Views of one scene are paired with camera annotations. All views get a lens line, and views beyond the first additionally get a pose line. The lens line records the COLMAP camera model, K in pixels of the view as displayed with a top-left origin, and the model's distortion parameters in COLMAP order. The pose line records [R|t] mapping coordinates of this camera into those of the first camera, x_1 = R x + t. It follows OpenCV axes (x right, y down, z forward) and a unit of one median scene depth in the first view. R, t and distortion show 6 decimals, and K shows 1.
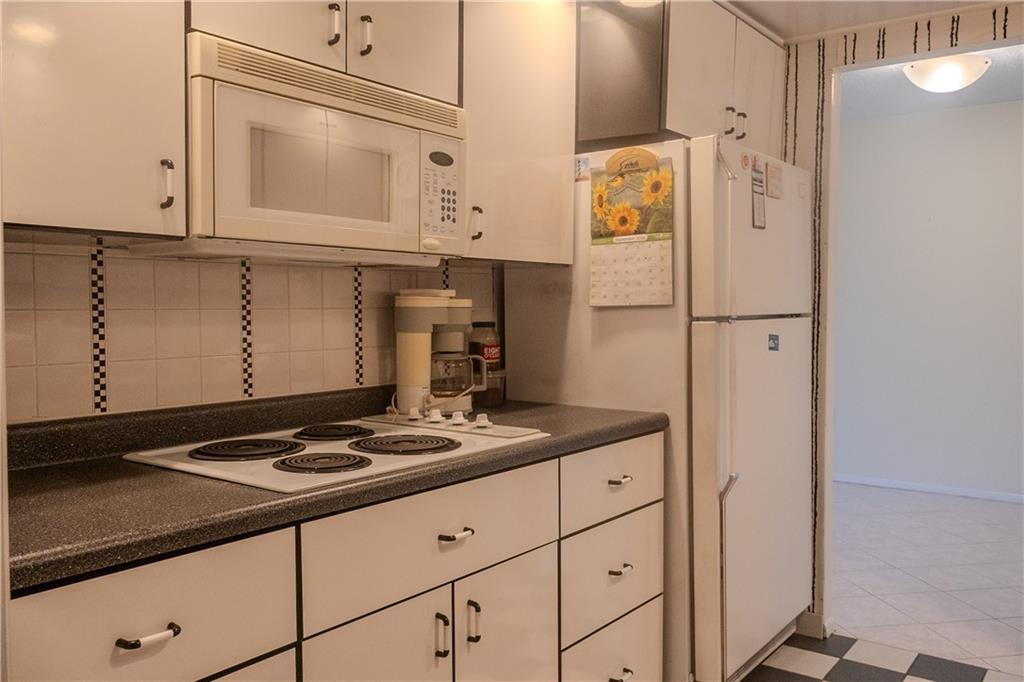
lens RADIAL K [[840.2, 0, 509.1], [0, 840.2, 336.2], [0, 0, 1]] dist [-0.012351, -0.012169]
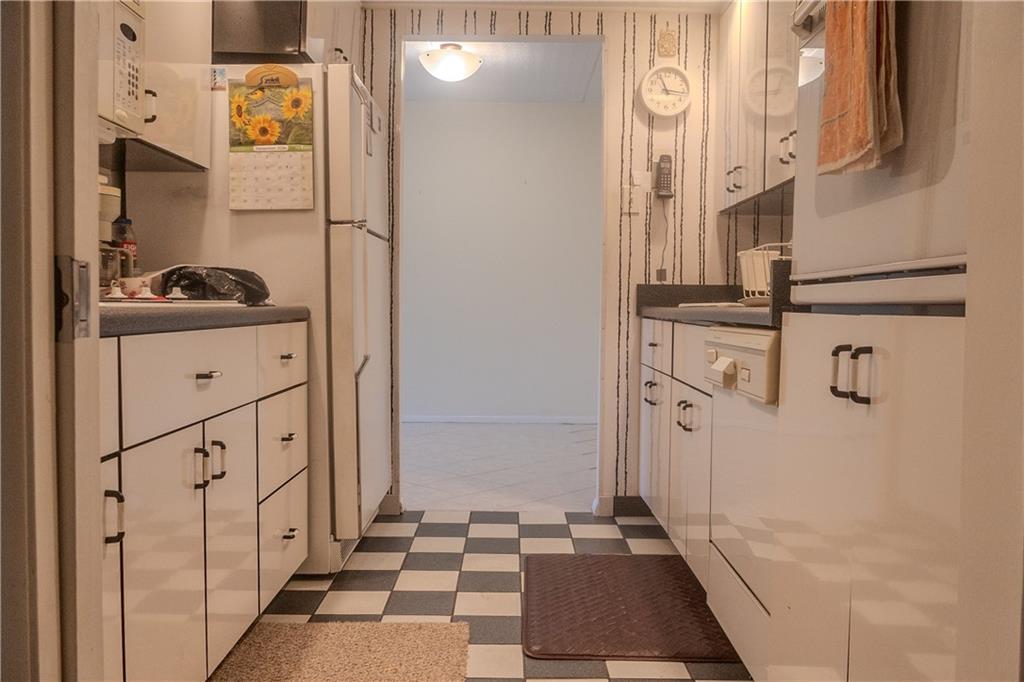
lens RADIAL K [[840.2, 0, 501.9], [0, 840.2, 343.5], [0, 0, 1]] dist [-0.012351, -0.012169]
pose [[0.798932, -0.020772, 0.601063, -0.277600], [0.015253, 0.999782, 0.014277, 0.127538], [-0.601228, -0.002238, 0.799074, -0.055137]]
